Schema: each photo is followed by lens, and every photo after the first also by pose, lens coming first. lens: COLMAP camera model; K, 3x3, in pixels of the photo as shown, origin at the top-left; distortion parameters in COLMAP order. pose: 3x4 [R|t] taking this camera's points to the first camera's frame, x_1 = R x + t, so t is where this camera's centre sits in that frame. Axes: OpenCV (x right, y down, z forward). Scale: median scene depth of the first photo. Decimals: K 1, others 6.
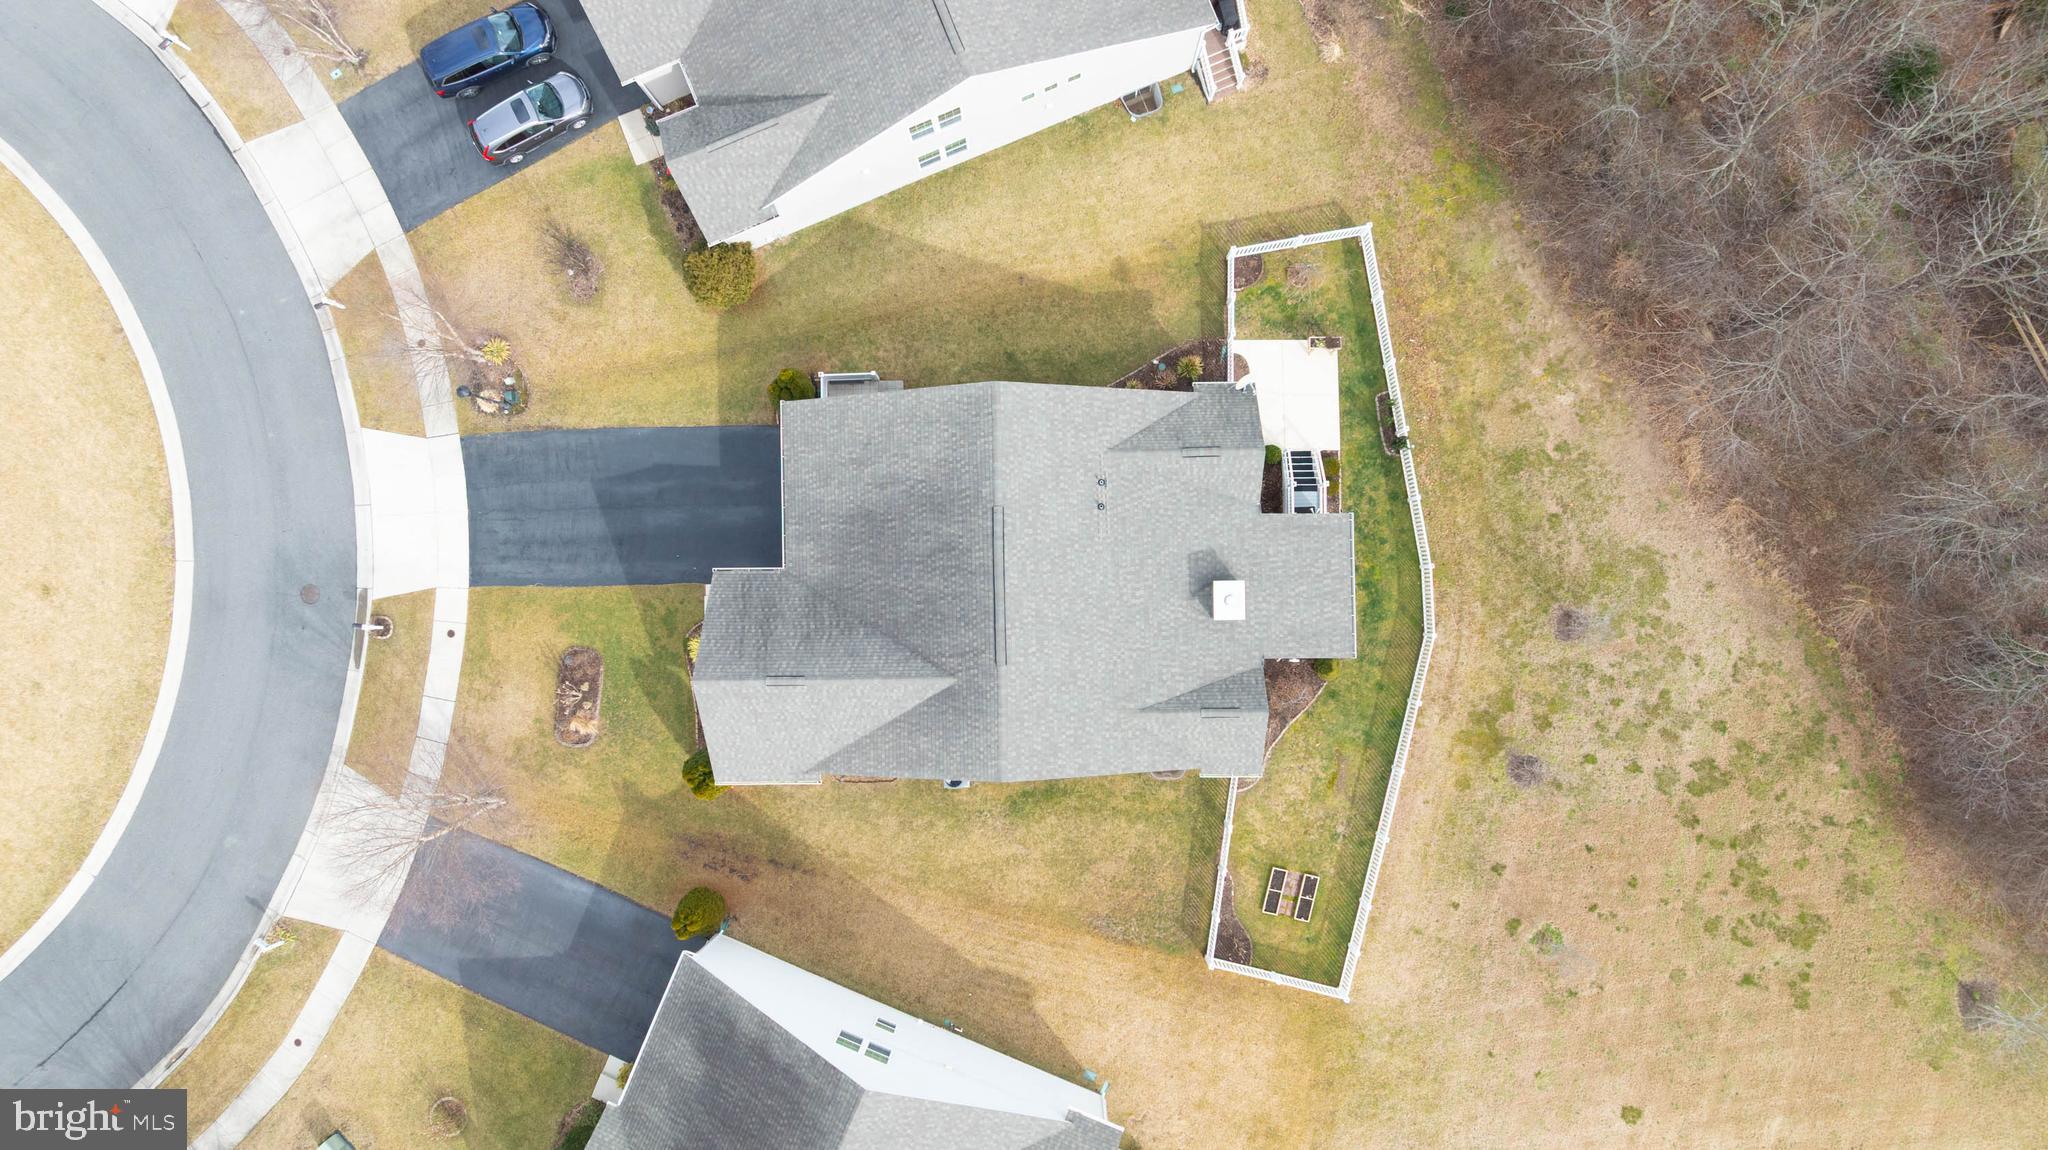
lens RADIAL K [[1444.2, 0, 1017.7], [0, 1444.2, 578.1], [0, 0, 1]] dist [-0.029597, -0.000477]
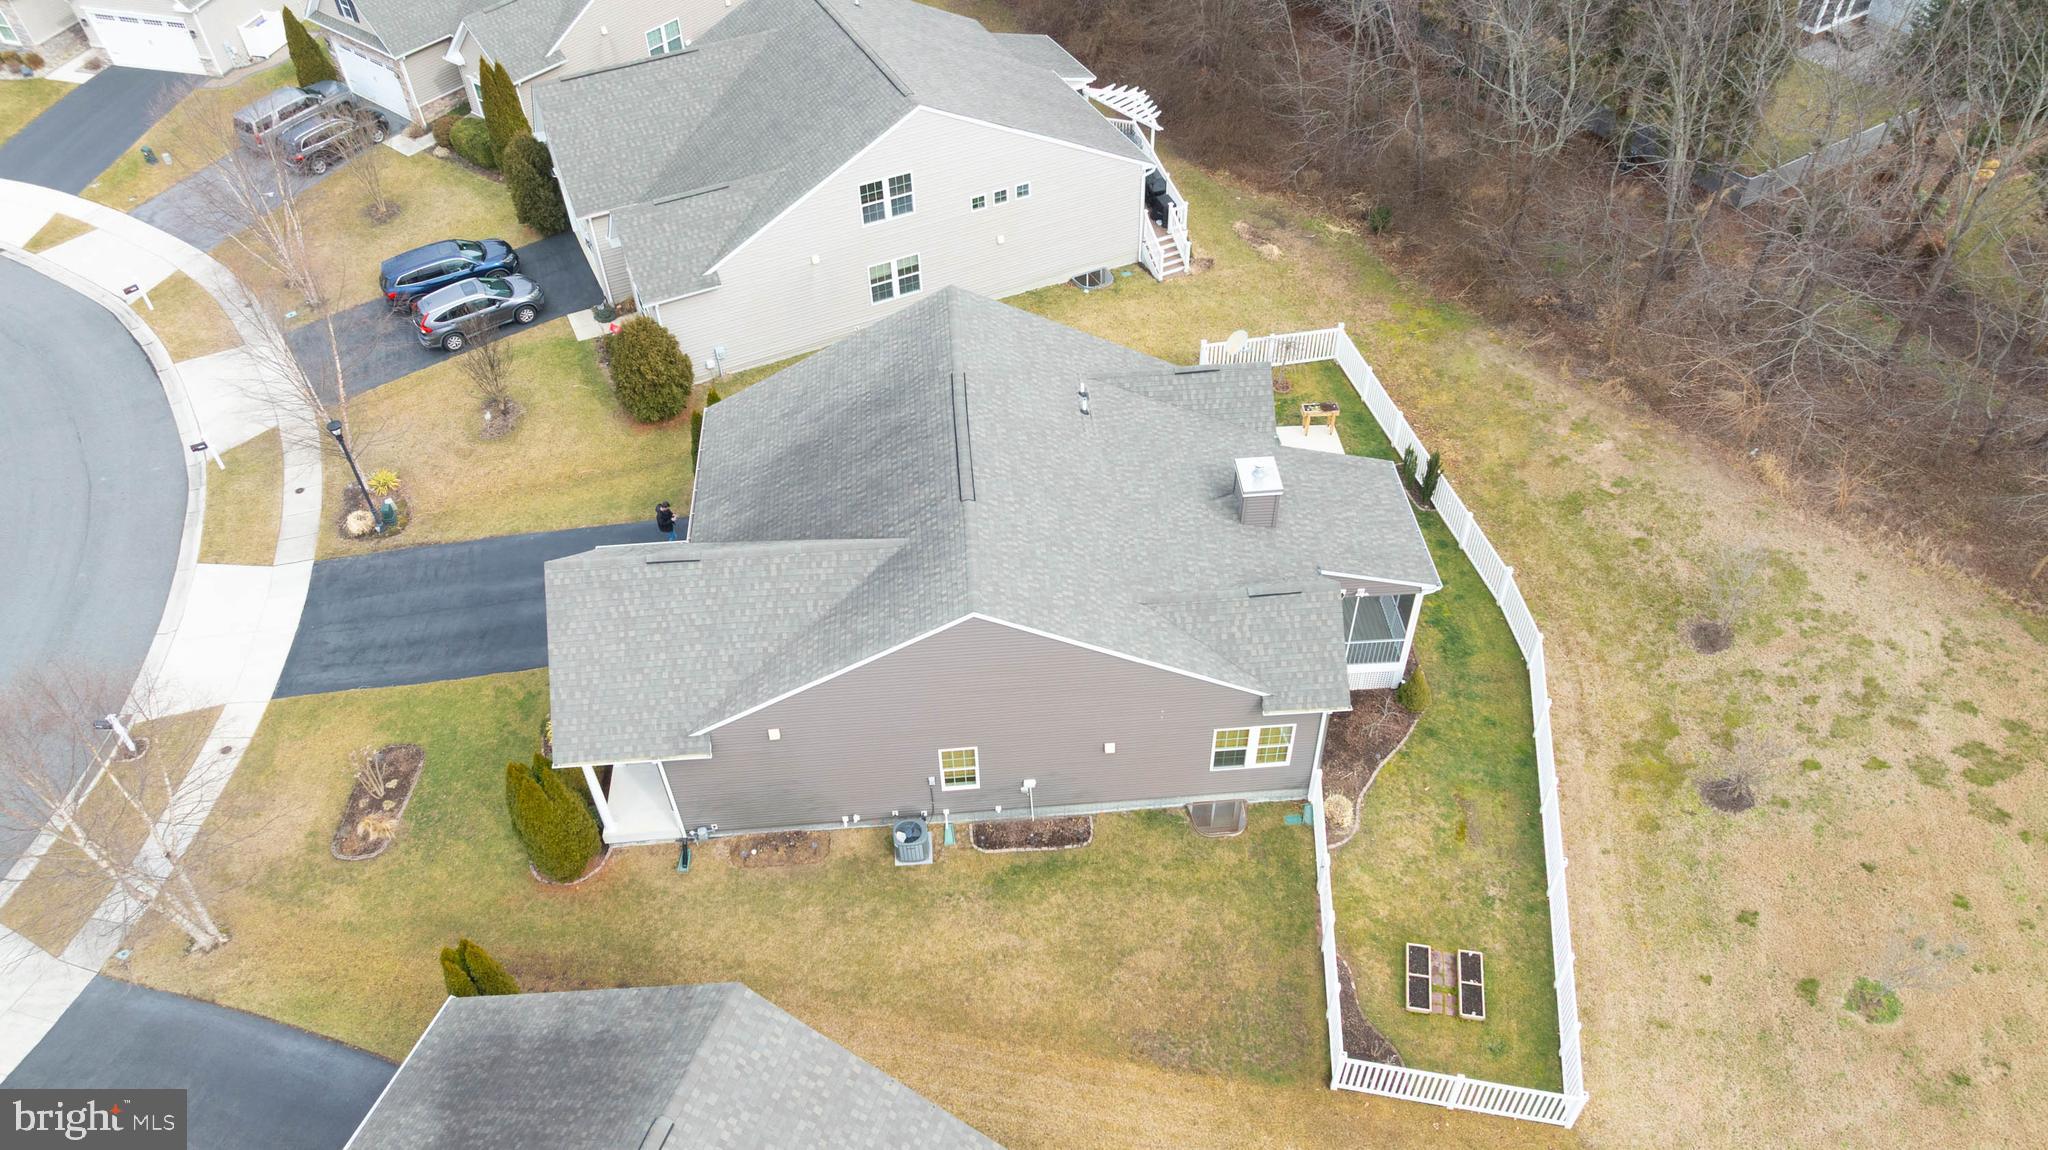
lens RADIAL K [[1444.2, 0, 1017.7], [0, 1444.2, 578.1], [0, 0, 1]] dist [-0.029597, -0.000477]
pose [[0.998419, -0.042312, 0.037005, -0.012927], [0.056110, 0.710769, -0.701184, 0.523826], [0.003367, 0.702152, 0.712019, 0.426626]]
